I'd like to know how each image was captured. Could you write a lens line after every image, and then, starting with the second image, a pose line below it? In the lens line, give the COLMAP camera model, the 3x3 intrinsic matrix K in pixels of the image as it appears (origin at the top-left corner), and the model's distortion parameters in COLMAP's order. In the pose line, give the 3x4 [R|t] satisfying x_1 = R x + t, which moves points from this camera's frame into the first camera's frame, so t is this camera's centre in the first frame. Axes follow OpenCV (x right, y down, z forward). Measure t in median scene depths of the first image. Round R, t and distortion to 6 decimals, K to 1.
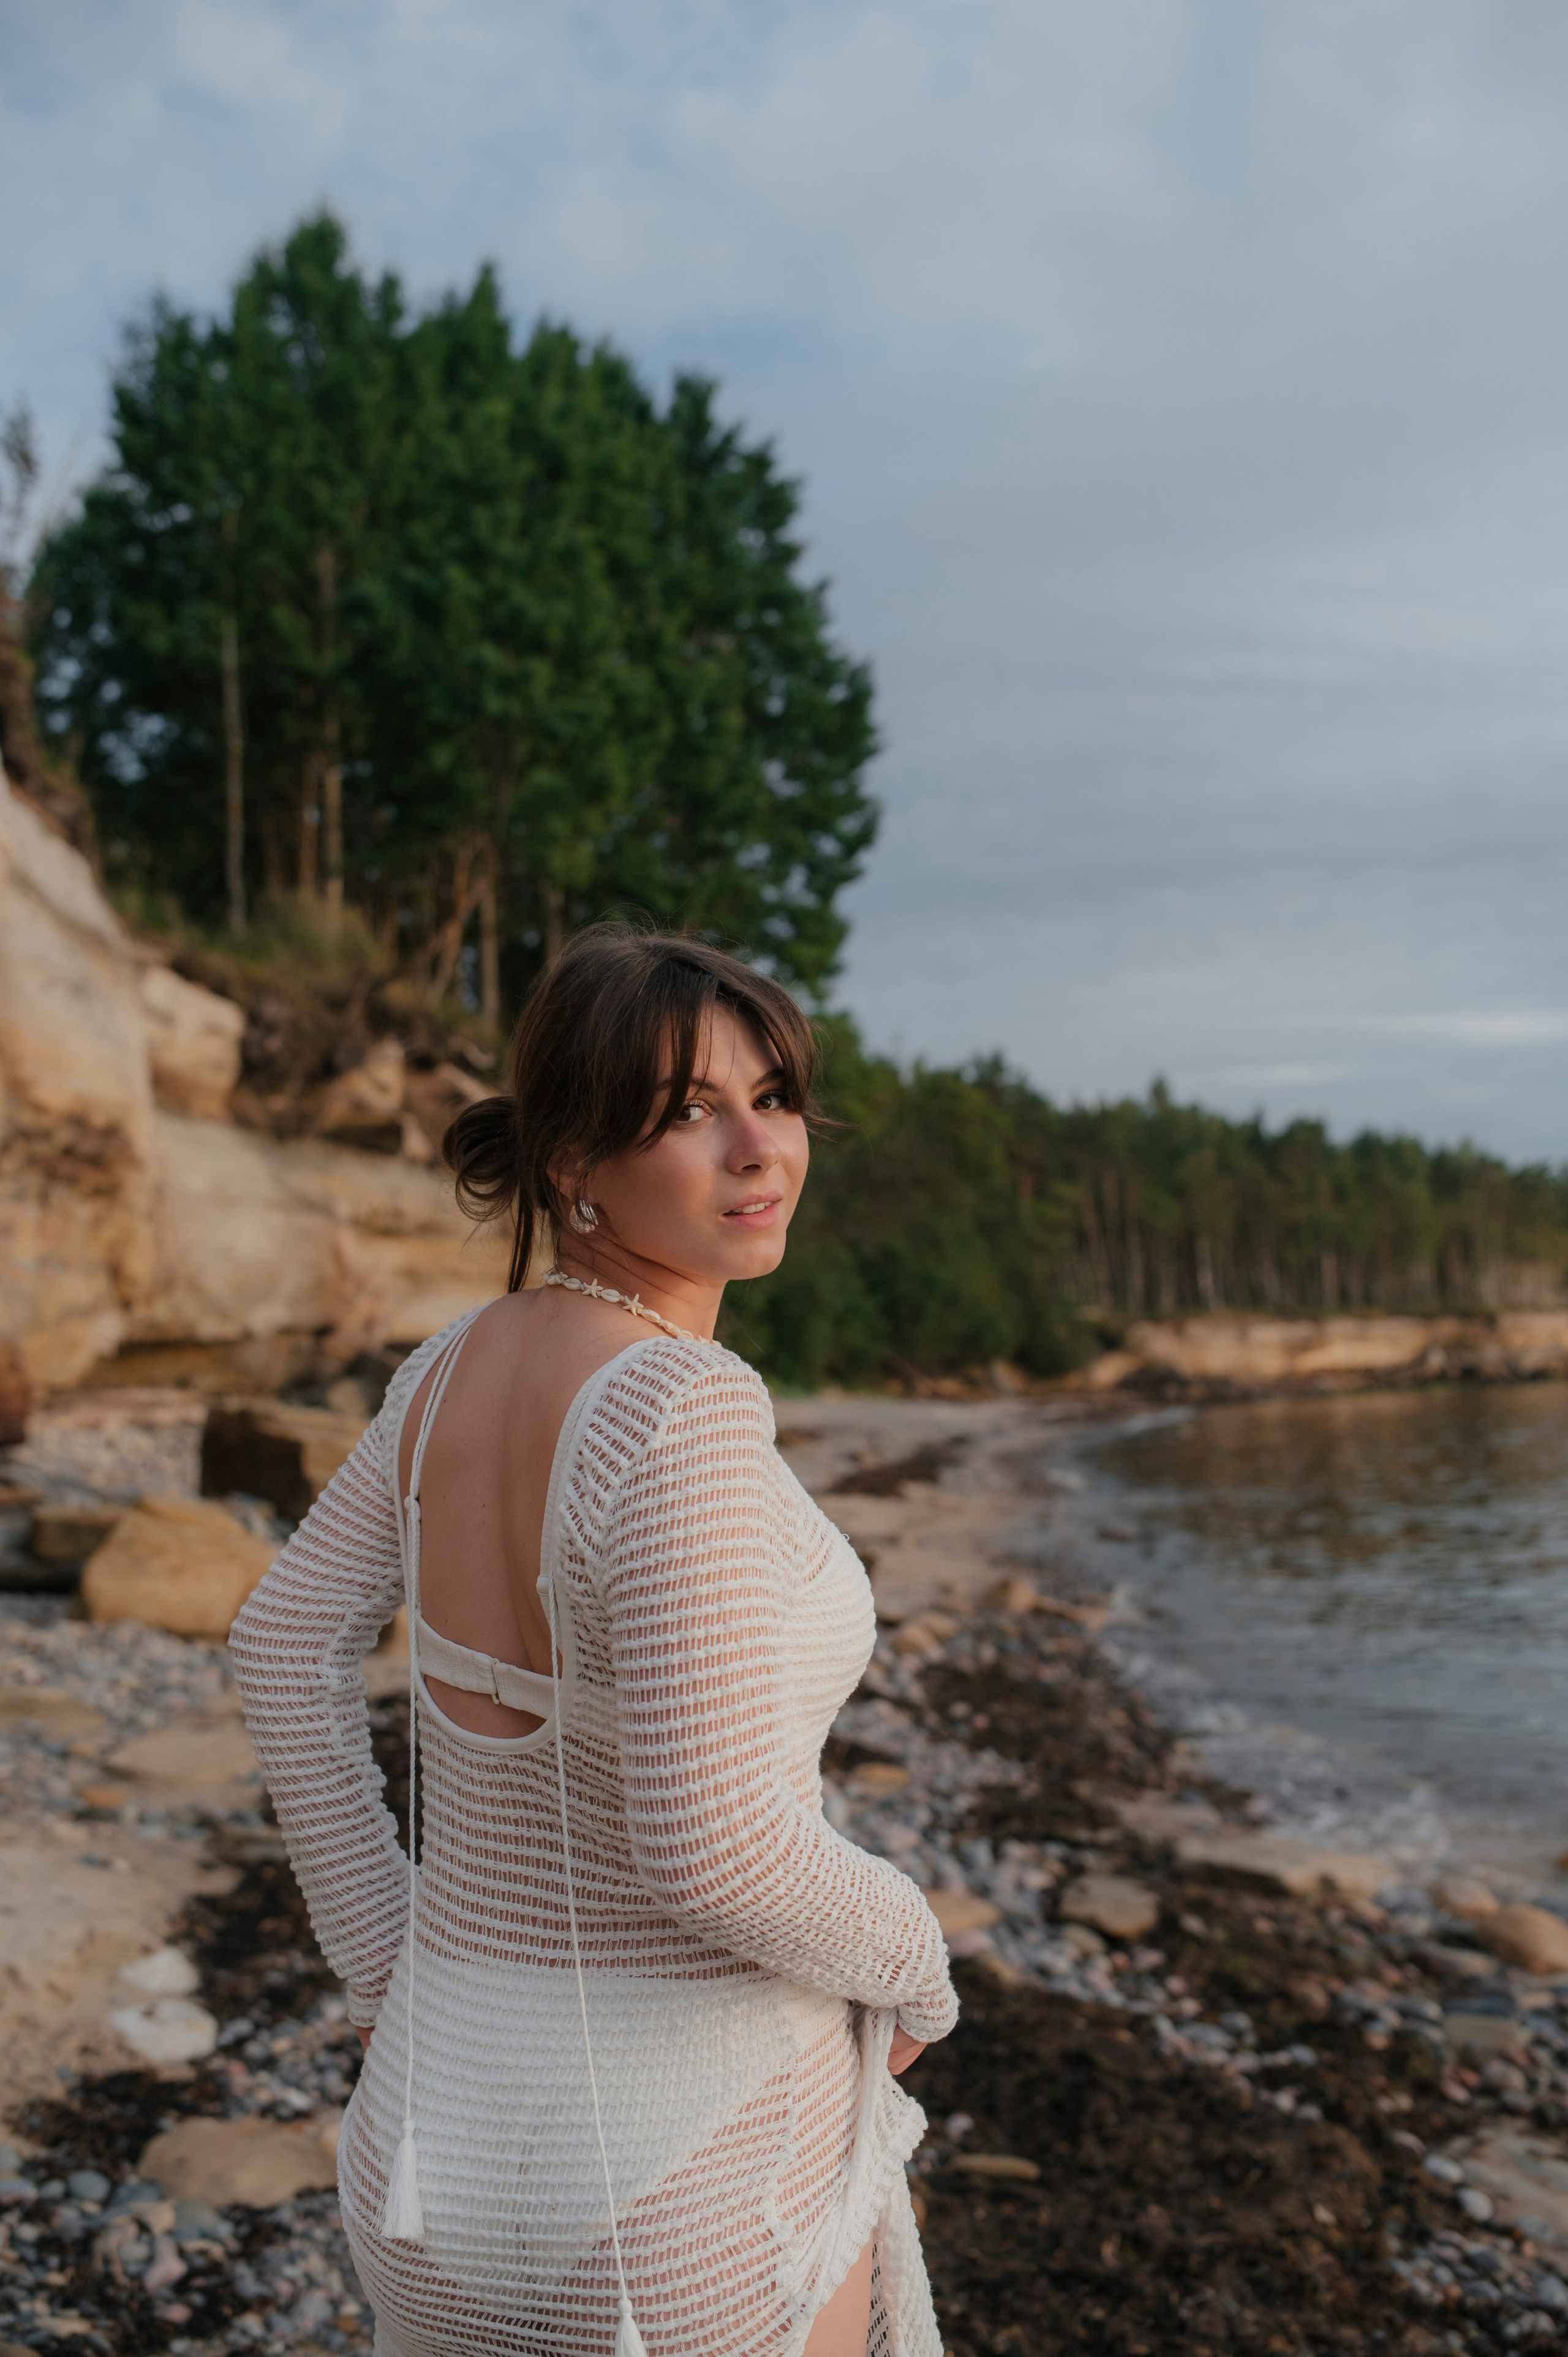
lens RADIAL K [[2301.1, 0, 814.9], [0, 2301.1, 1176.0], [0, 0, 1]] dist [-0.046237, -0.002496]
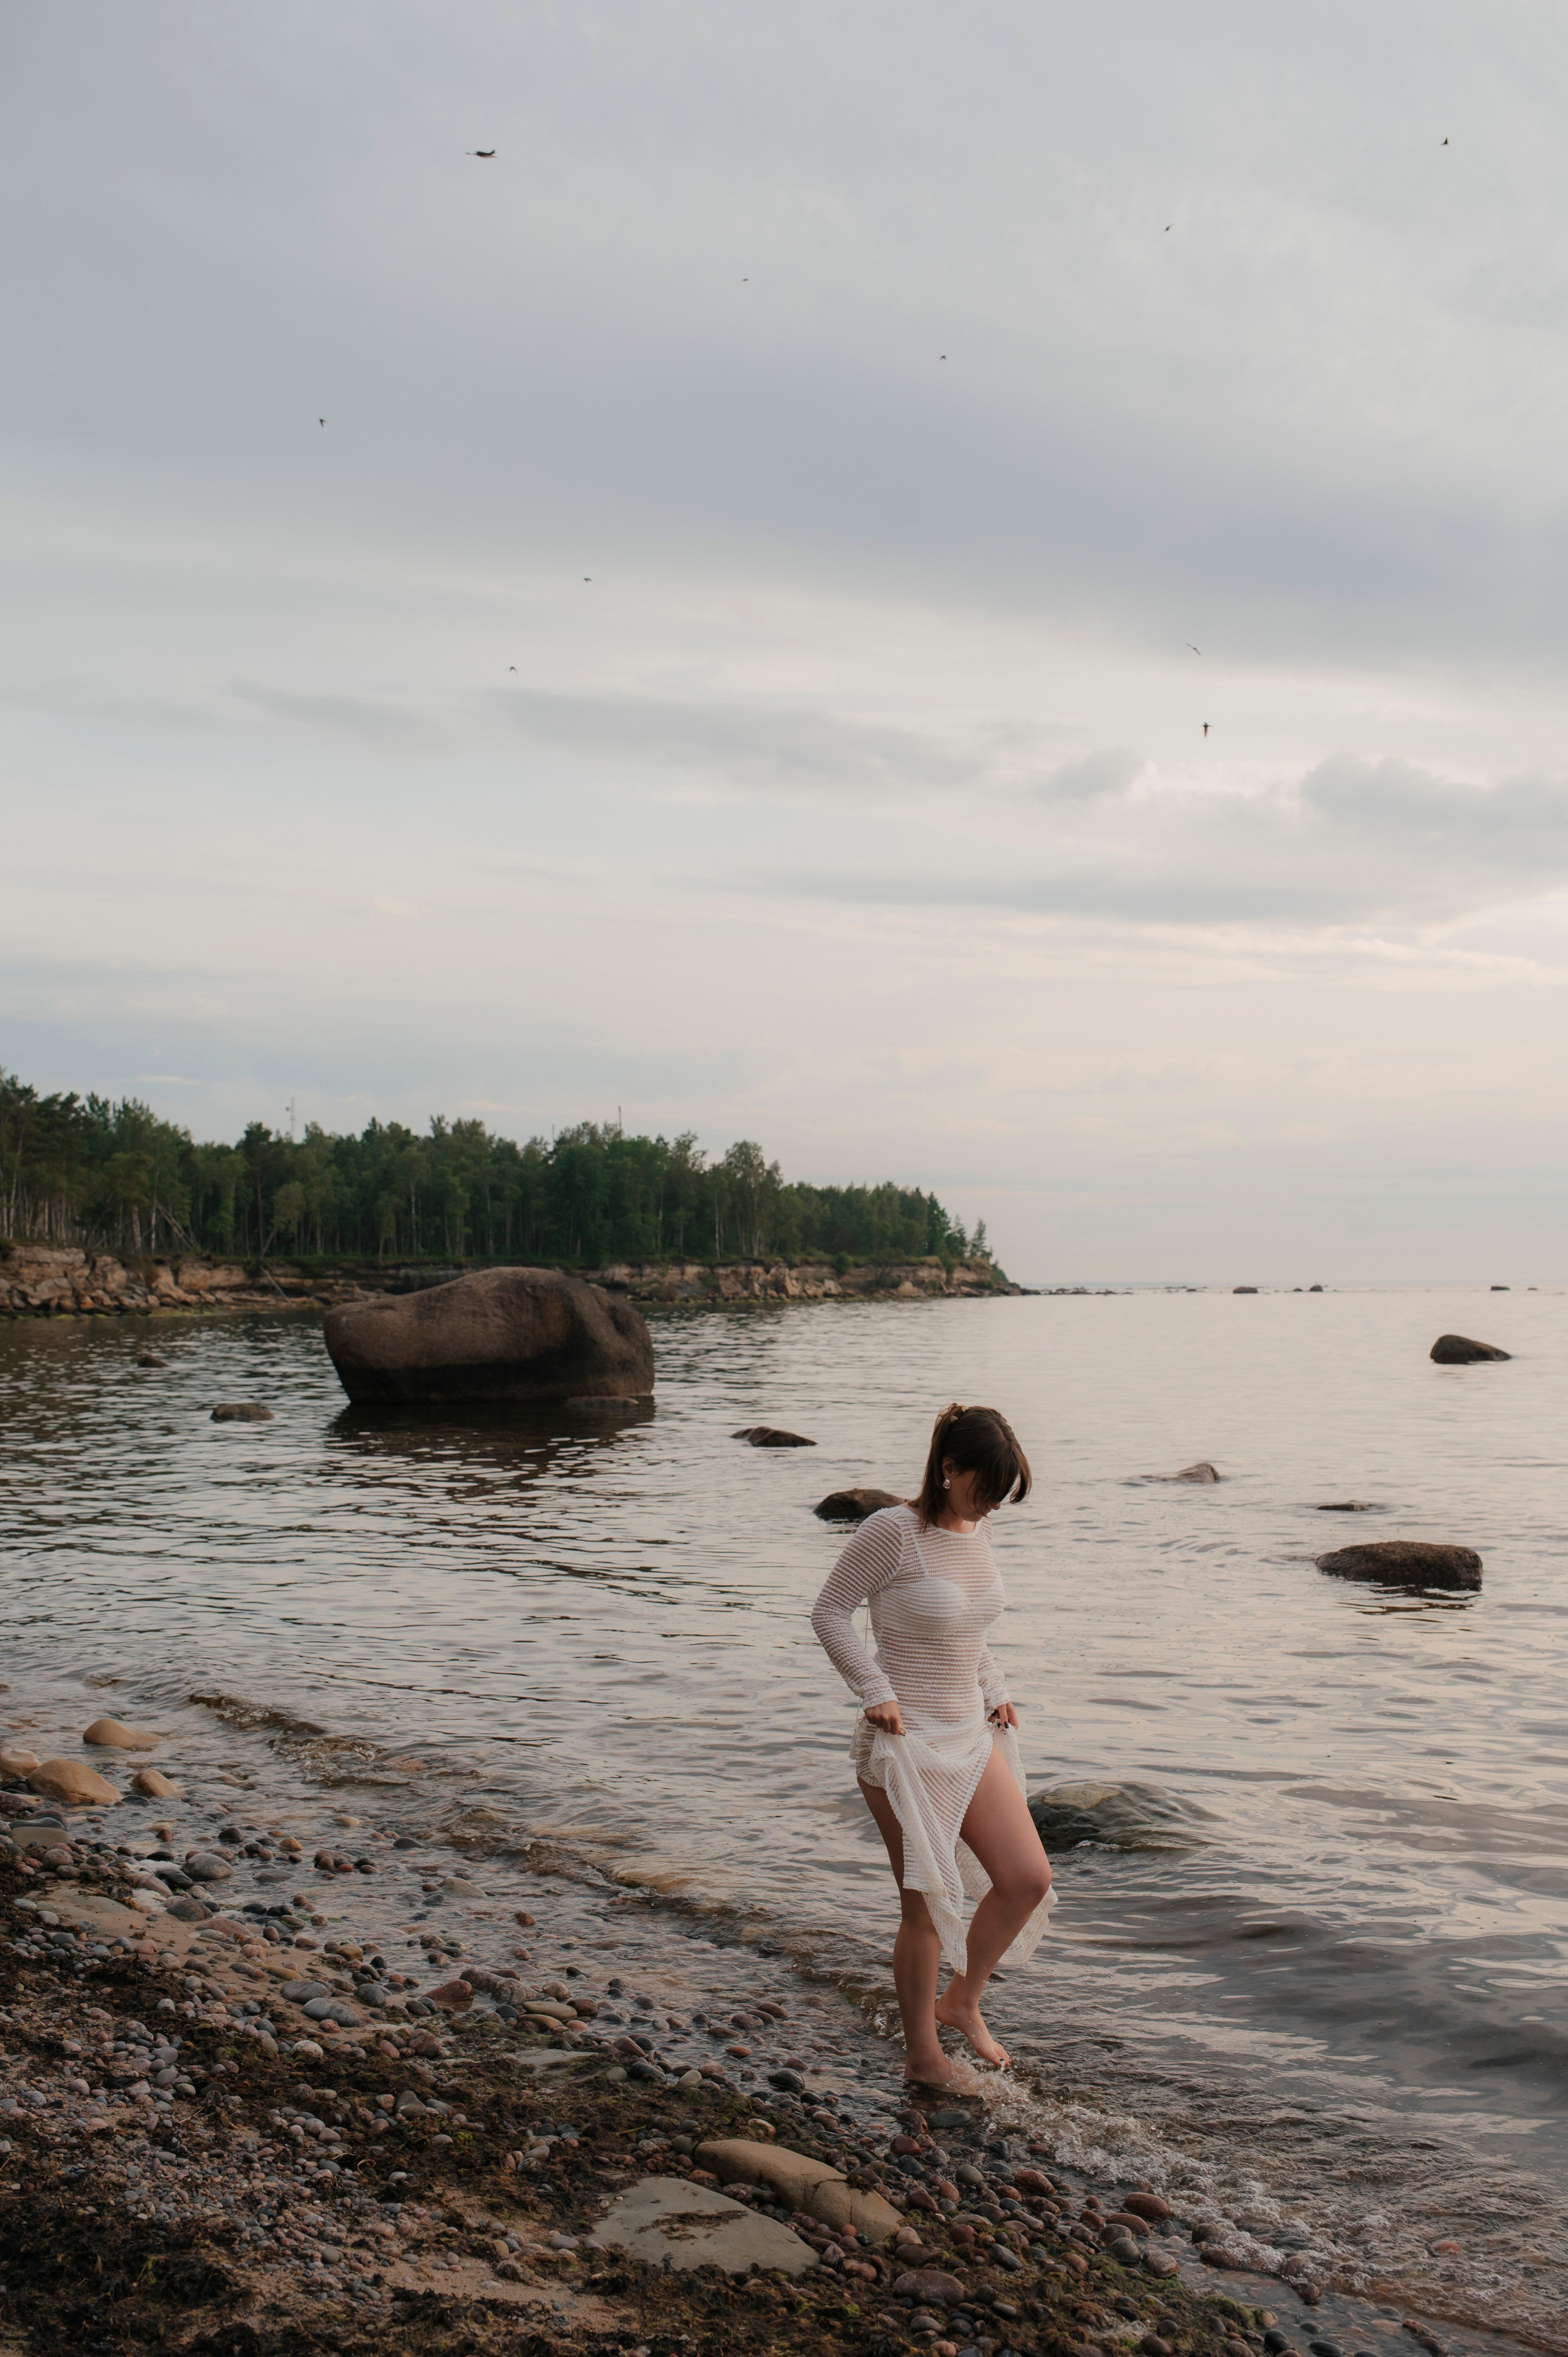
lens RADIAL K [[2413.9, 0, 799.4], [0, 2413.9, 1224.1], [0, 0, 1]] dist [-0.041976, 0.002946]
pose [[0.817860, 0.060010, 0.572279, -0.045566], [-0.091597, 0.995443, 0.026521, -0.020816], [-0.568079, -0.074109, 0.819630, -0.107943]]
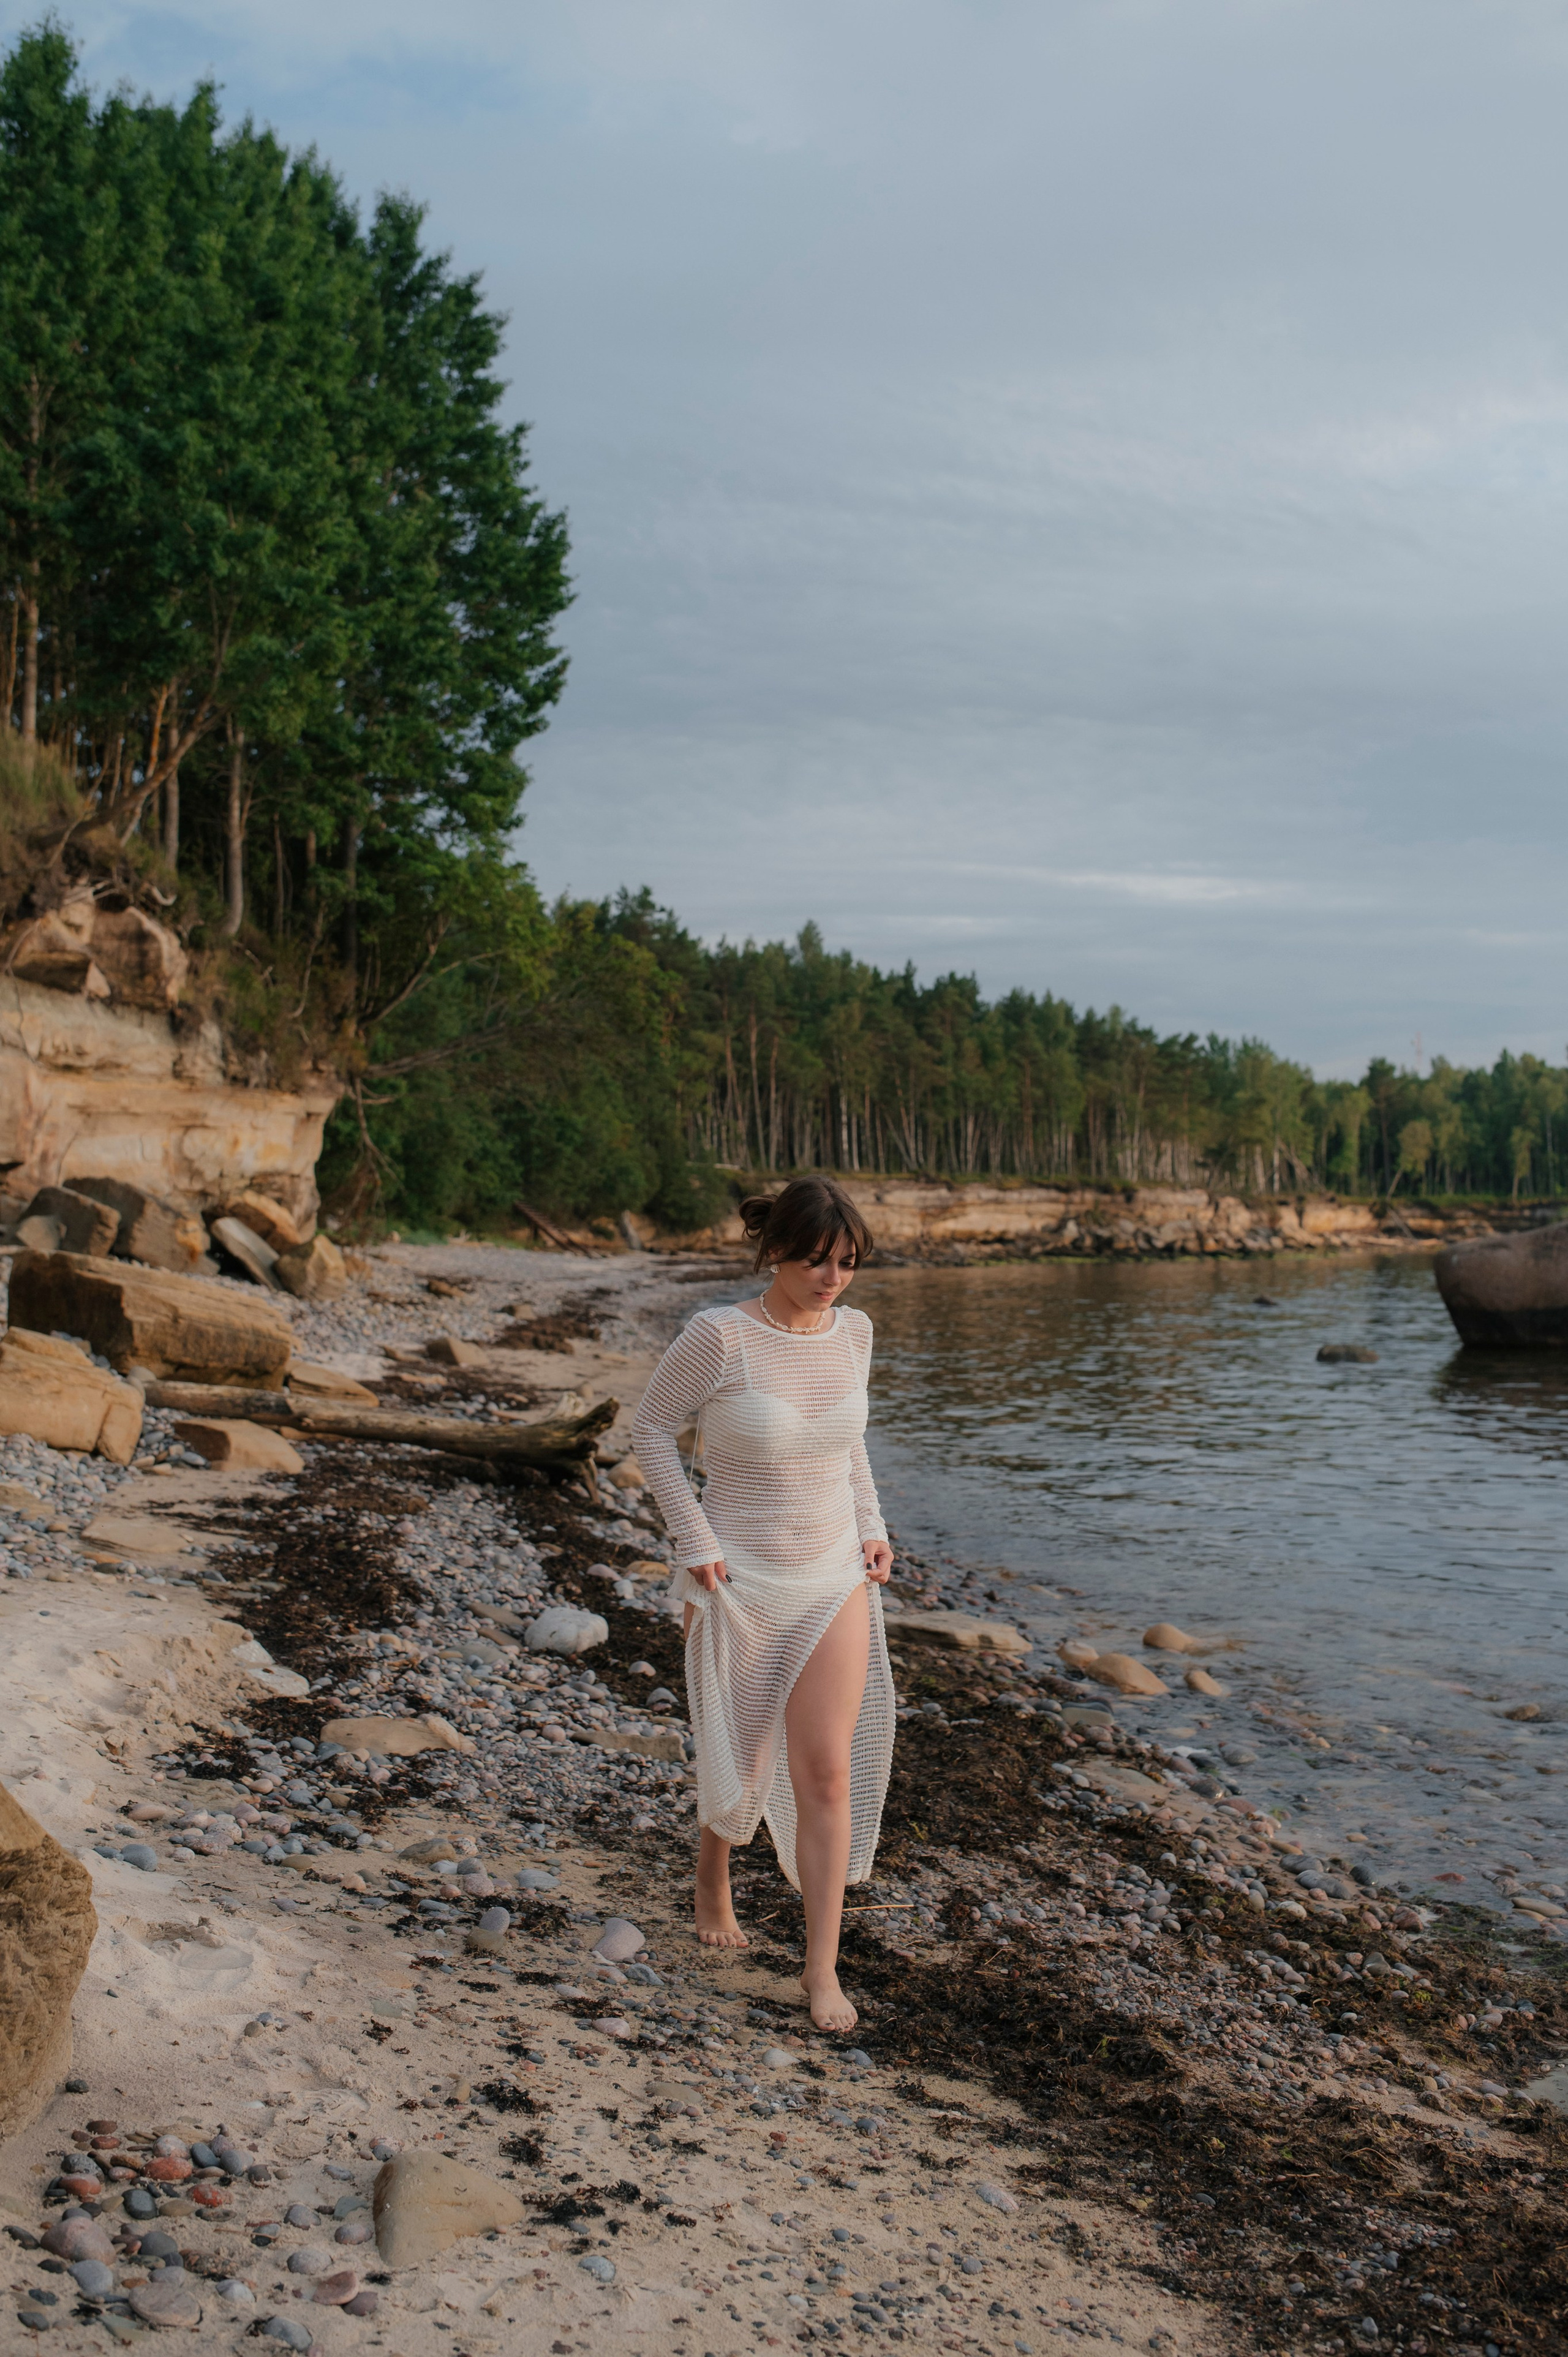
lens RADIAL K [[2528.5, 0, 784.0], [0, 2528.5, 1178.5], [0, 0, 1]] dist [-0.041867, -0.002536]
pose [[0.987514, 0.048175, 0.149987, -0.041505], [-0.058707, 0.996051, 0.066600, -0.020577], [-0.146186, -0.074574, 0.986442, -0.141766]]
